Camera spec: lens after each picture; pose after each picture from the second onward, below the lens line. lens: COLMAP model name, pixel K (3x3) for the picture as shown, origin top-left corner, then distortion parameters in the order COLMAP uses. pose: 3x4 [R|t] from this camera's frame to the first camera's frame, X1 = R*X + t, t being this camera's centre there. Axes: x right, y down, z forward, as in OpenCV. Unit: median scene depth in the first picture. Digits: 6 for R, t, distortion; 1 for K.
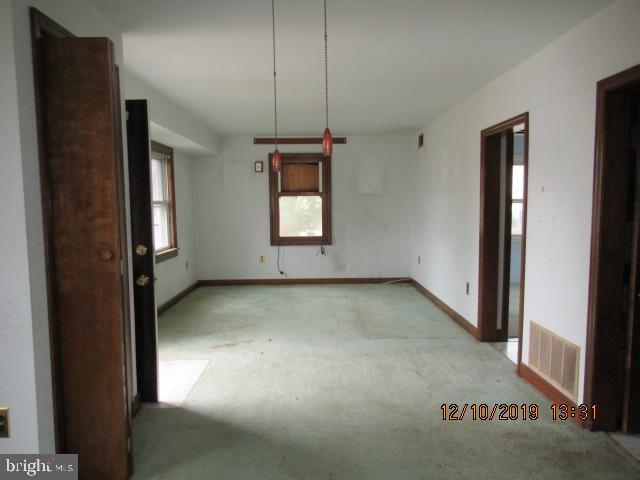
lens RADIAL K [[486.0, 0, 317.9], [0, 486.0, 243.3], [0, 0, 1]] dist [0.014369, -0.017581]
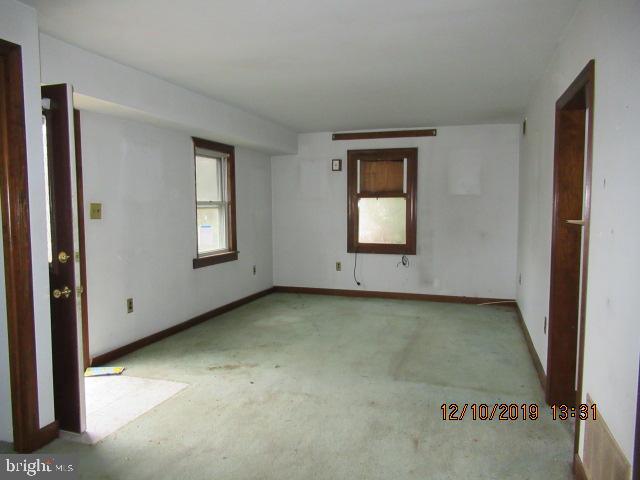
lens RADIAL K [[486.0, 0, 321.1], [0, 486.0, 237.7], [0, 0, 1]] dist [0.014369, -0.017581]
pose [[0.944592, 0.033418, -0.326542, 0.152286], [-0.038512, 0.999216, -0.009145, -0.012704], [0.325981, 0.021214, 0.945138, 0.137693]]
